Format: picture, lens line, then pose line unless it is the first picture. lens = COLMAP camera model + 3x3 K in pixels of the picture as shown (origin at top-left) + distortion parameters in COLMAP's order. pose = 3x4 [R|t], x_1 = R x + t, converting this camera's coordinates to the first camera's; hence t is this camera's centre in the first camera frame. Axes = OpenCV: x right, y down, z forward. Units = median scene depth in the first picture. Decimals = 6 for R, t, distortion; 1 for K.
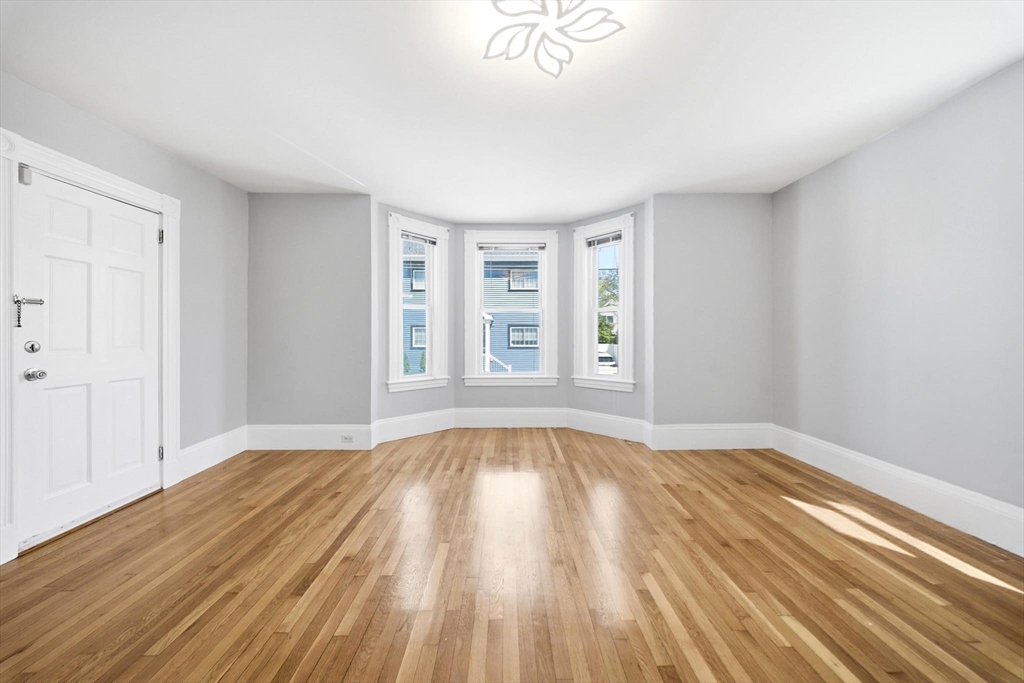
lens RADIAL K [[361.9, 0, 511.9], [0, 361.9, 337.2], [0, 0, 1]] dist [0.001477, -0.002060]
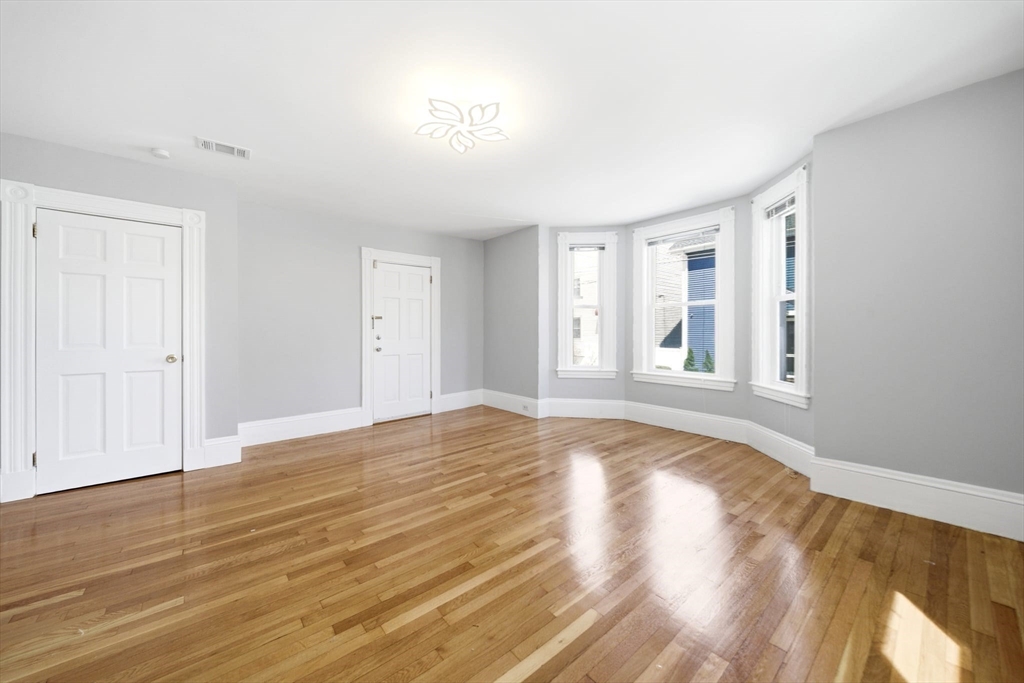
lens RADIAL K [[361.9, 0, 498.3], [0, 361.9, 332.9], [0, 0, 1]] dist [0.001477, -0.002060]
pose [[0.635706, 0.001635, -0.771930, 0.524444], [-0.001317, 0.999999, 0.001033, -0.002070], [0.771930, 0.000360, 0.635707, 0.056427]]
